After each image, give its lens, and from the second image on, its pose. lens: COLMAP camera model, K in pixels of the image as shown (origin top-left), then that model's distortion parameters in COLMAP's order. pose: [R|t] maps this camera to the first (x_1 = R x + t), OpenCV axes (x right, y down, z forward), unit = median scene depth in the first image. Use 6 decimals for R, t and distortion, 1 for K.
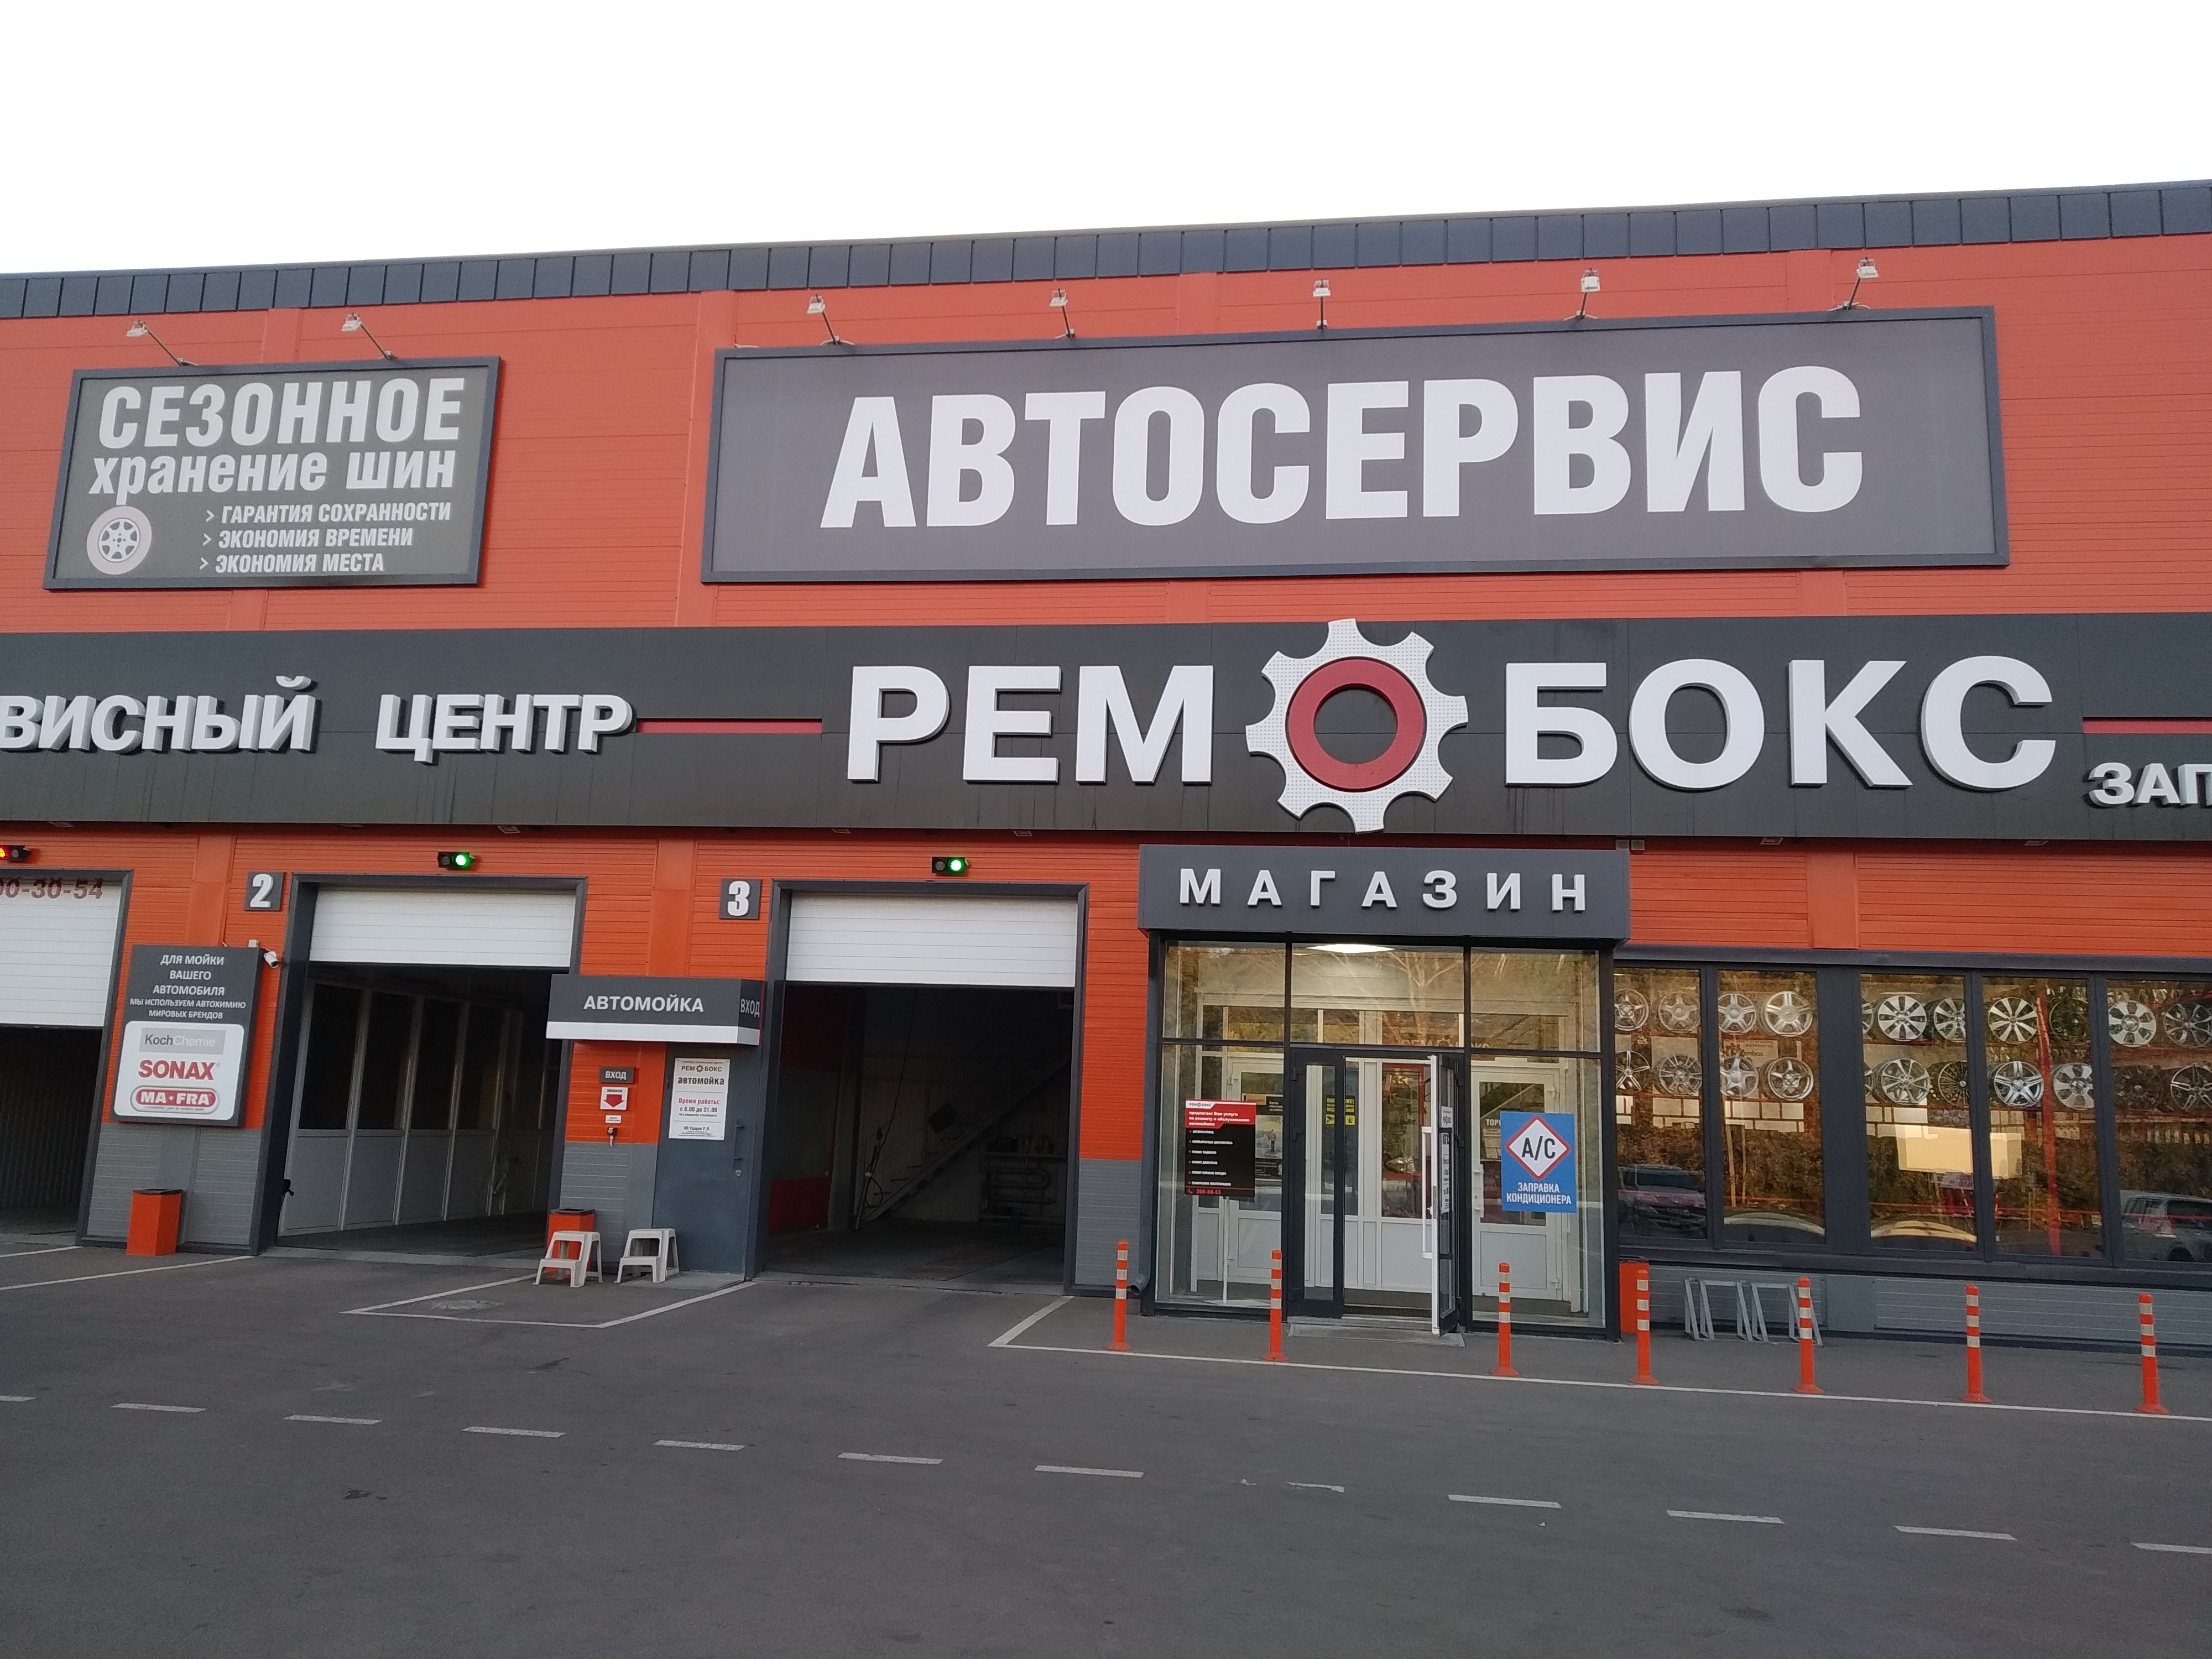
lens RADIAL K [[1703.8, 0, 1106.0], [0, 1703.8, 829.5], [0, 0, 1]] dist [0.067743, -0.101986]
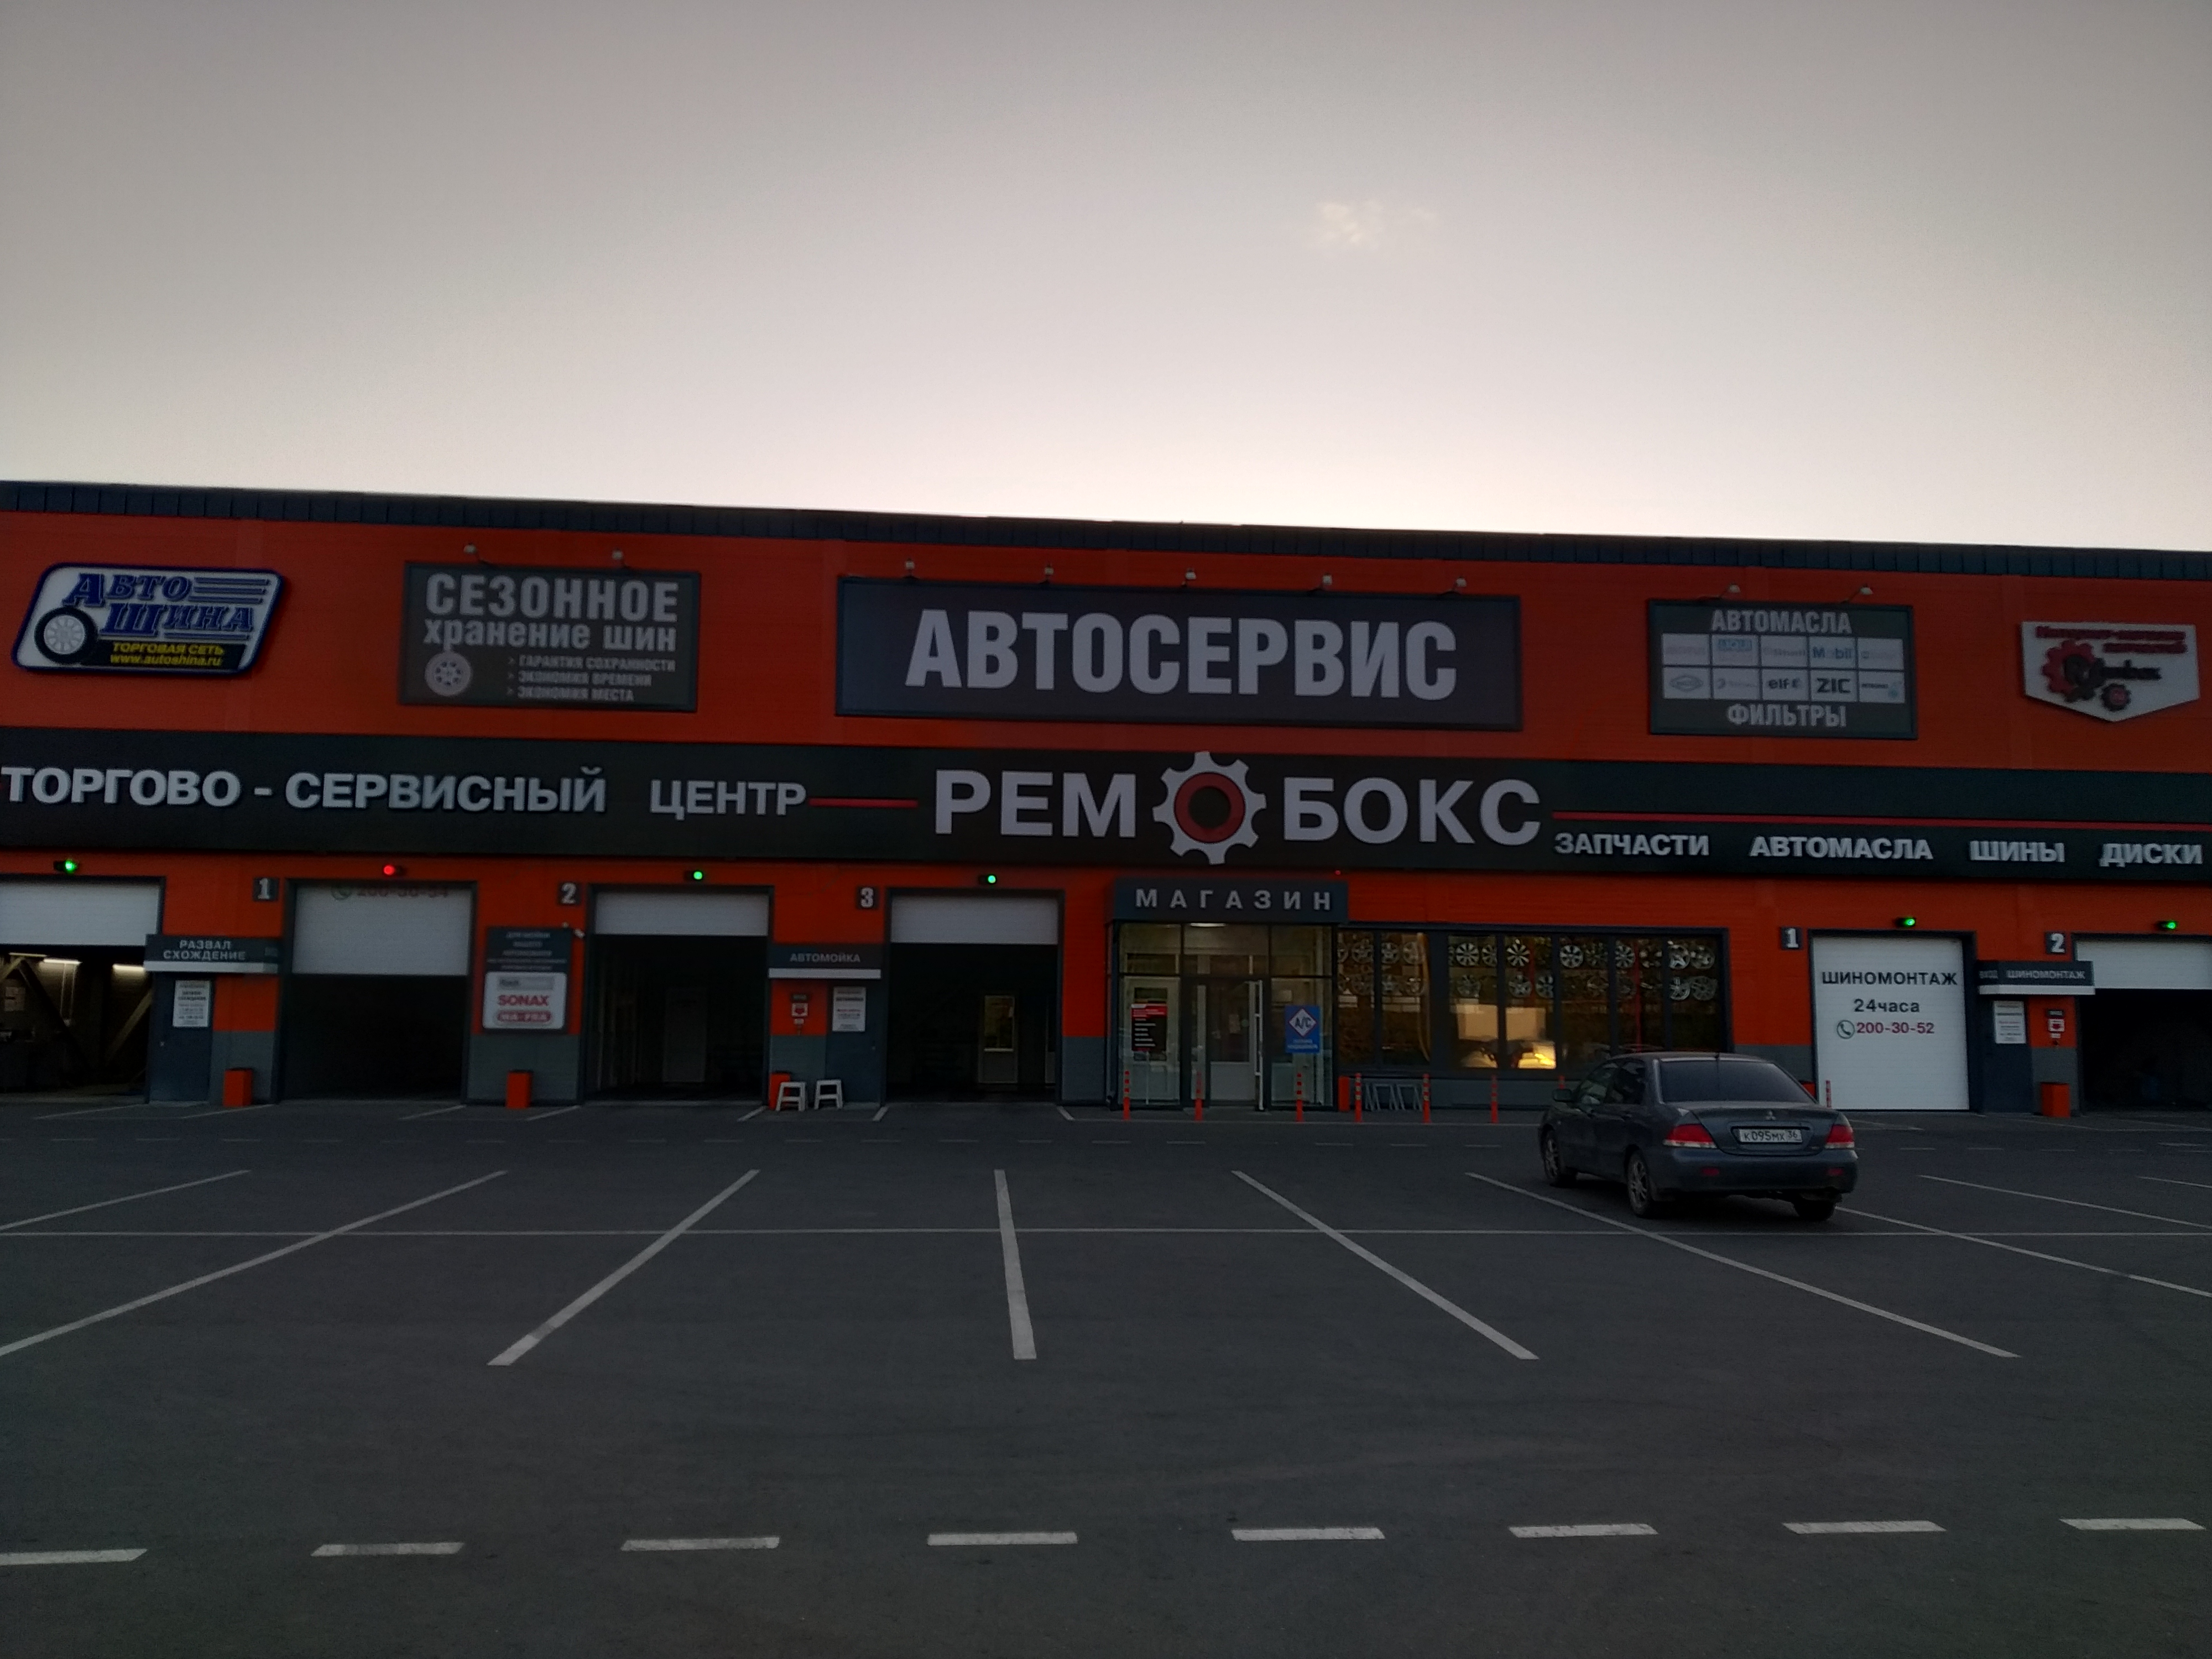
lens RADIAL K [[1704.4, 0, 1106.0], [0, 1704.4, 829.5], [0, 0, 1]] dist [0.130440, -0.272346]
pose [[0.974079, -0.000874, 0.226207, -0.375617], [-0.013222, 0.998063, 0.060789, -0.142588], [-0.225822, -0.062204, 0.972181, -0.788959]]
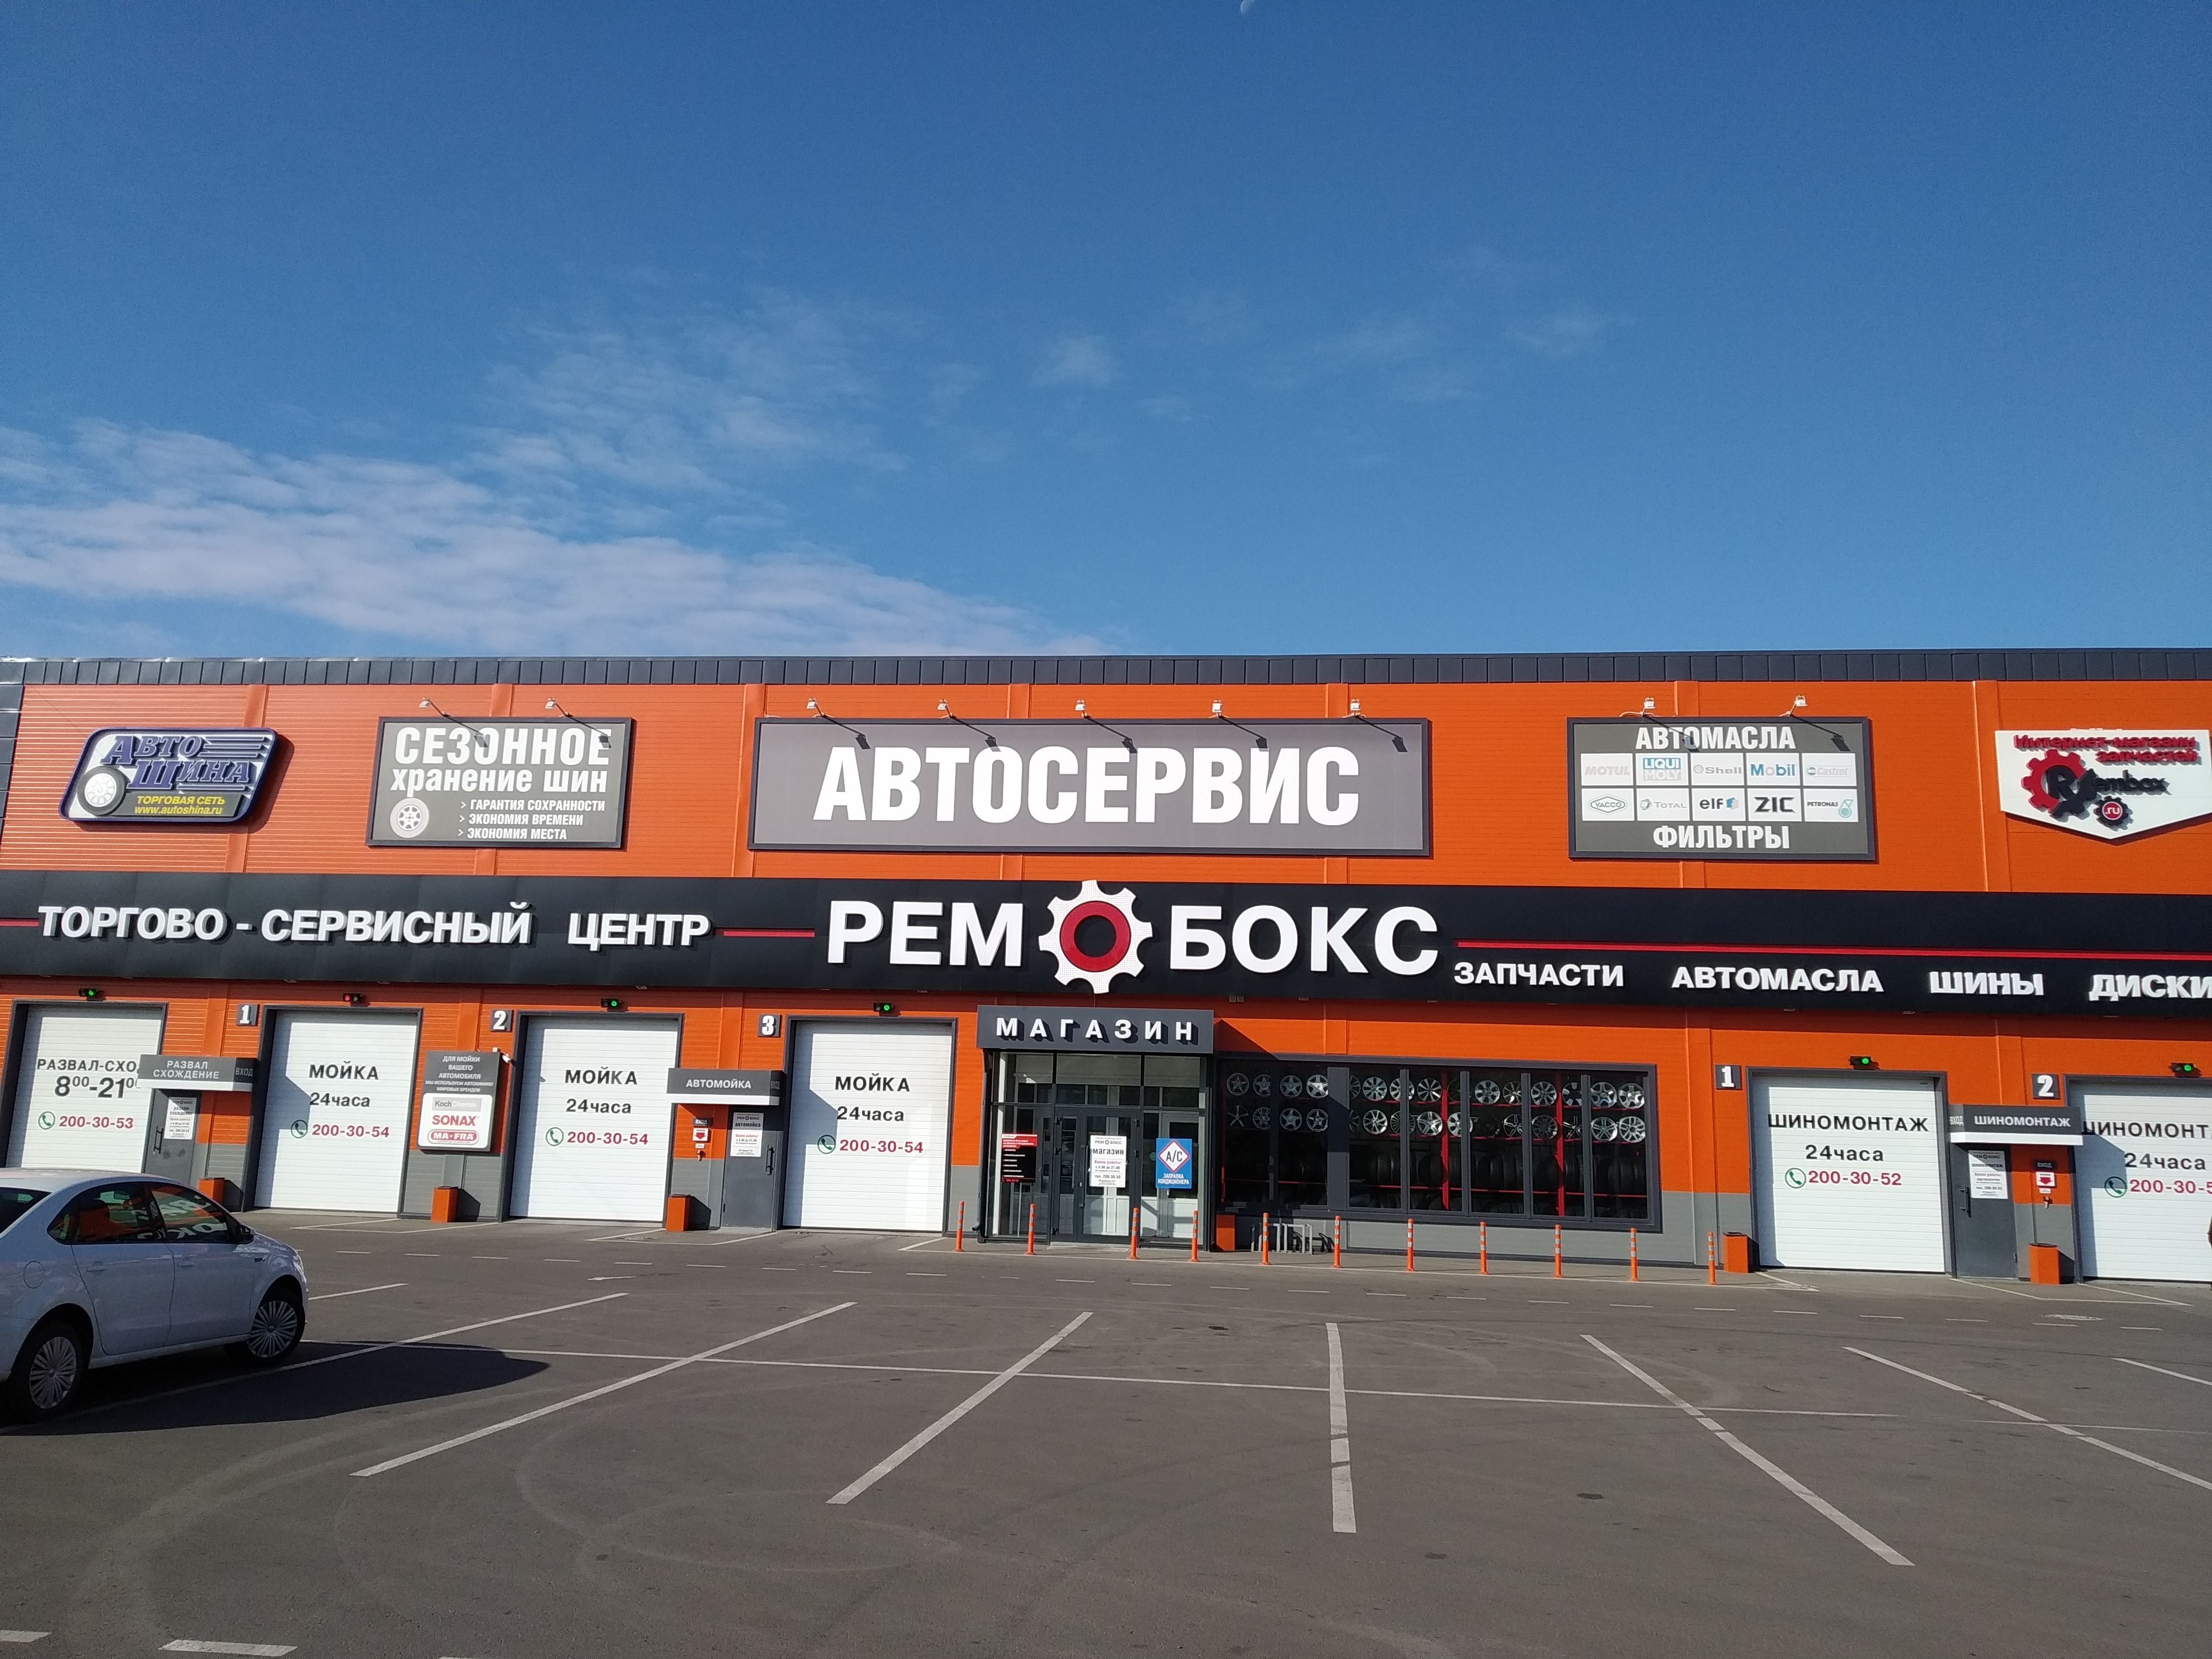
lens RADIAL K [[1704.4, 0, 1106.0], [0, 1704.4, 829.5], [0, 0, 1]] dist [0.130440, -0.272346]
pose [[0.999651, 0.000236, 0.026420, 0.100622], [0.000107, 0.999916, -0.012988, -0.146898], [-0.026421, 0.012986, 0.999567, -0.863091]]
